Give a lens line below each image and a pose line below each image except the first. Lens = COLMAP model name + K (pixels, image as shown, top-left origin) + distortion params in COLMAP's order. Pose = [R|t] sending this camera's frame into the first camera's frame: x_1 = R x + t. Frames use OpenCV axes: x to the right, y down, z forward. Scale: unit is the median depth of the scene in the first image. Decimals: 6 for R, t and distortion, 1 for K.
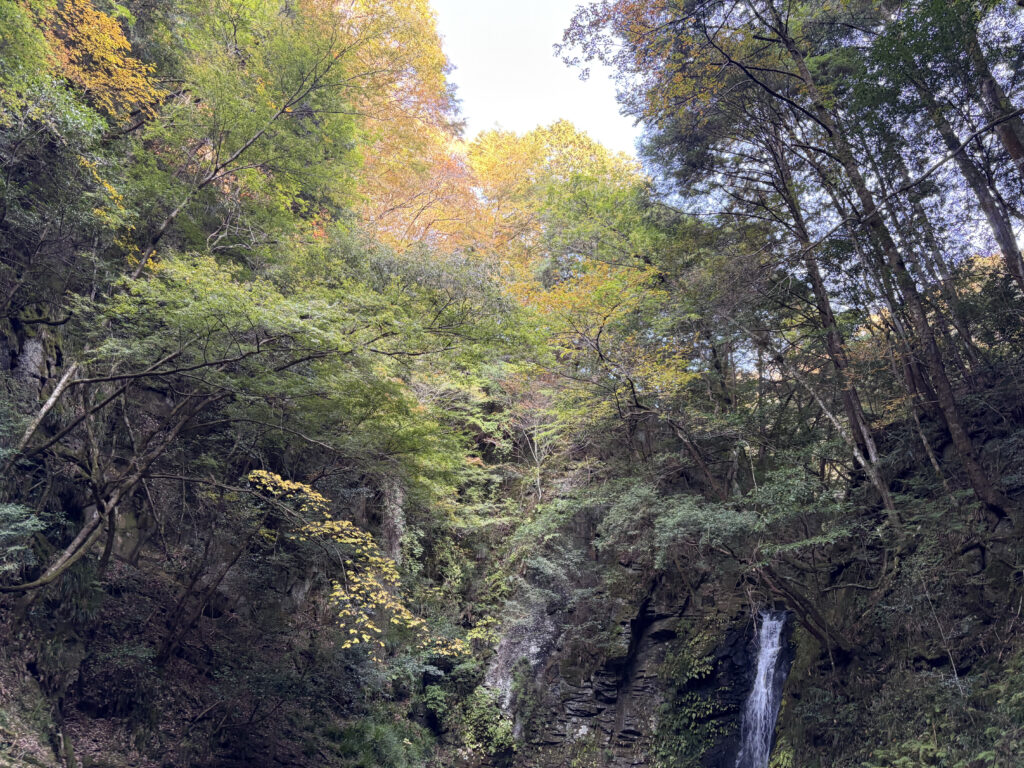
lens RADIAL K [[767.1, 0, 515.2], [0, 767.1, 389.5], [0, 0, 1]] dist [0.058206, -0.056916]
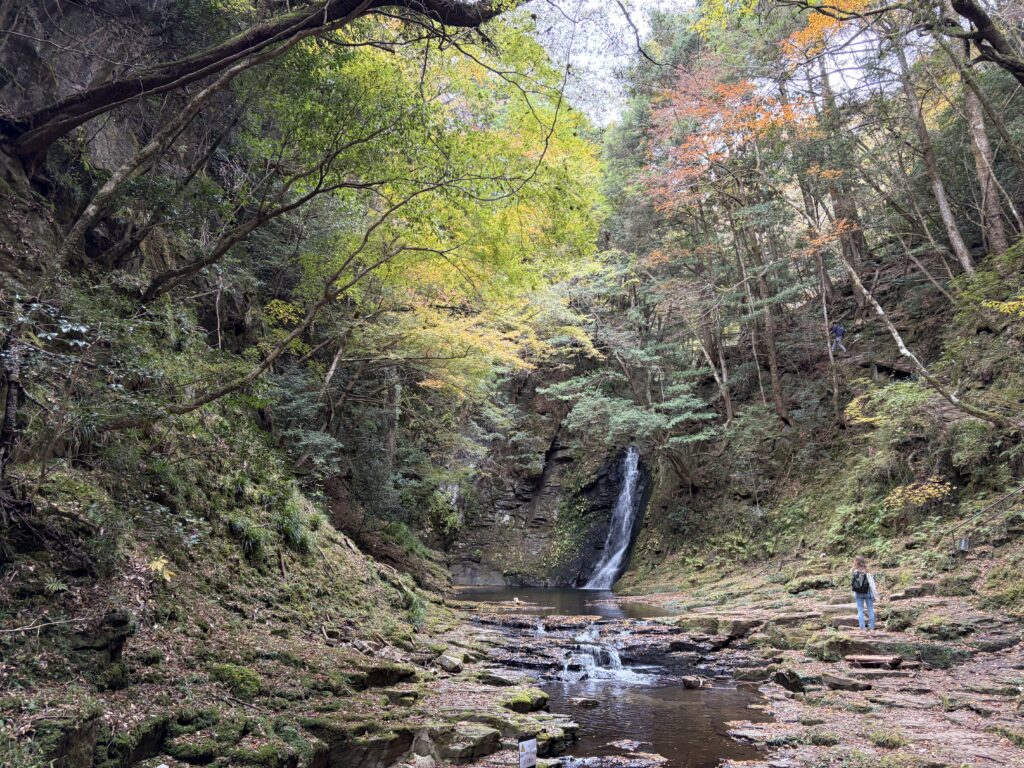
lens RADIAL K [[767.1, 0, 515.2], [0, 767.1, 389.5], [0, 0, 1]] dist [0.058206, -0.056916]
pose [[0.963558, 0.027454, 0.266086, -0.424819], [-0.102047, 0.957220, 0.270769, -0.294512], [-0.247269, -0.288055, 0.925139, -0.455263]]
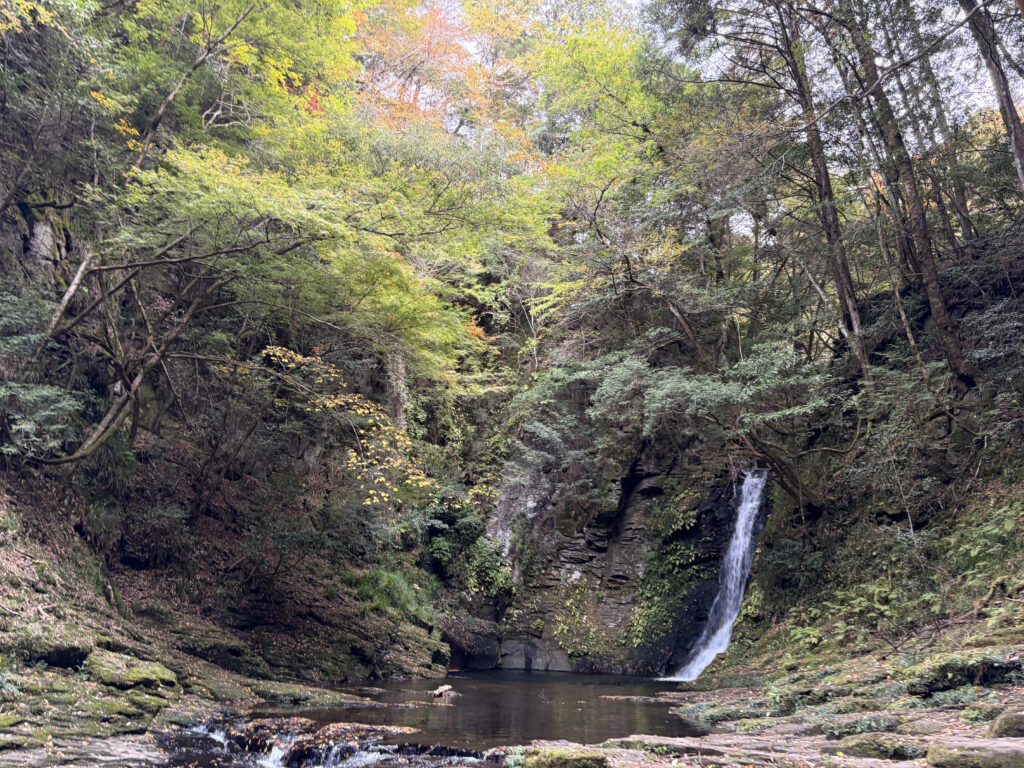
lens RADIAL K [[767.7, 0, 512.0], [0, 767.7, 384.0], [0, 0, 1]] dist [0.061842, -0.049315]
pose [[0.999971, -0.007510, 0.001128, -0.003312], [0.007199, 0.984743, 0.173867, -0.023877], [-0.002417, -0.173854, 0.984768, -0.039924]]
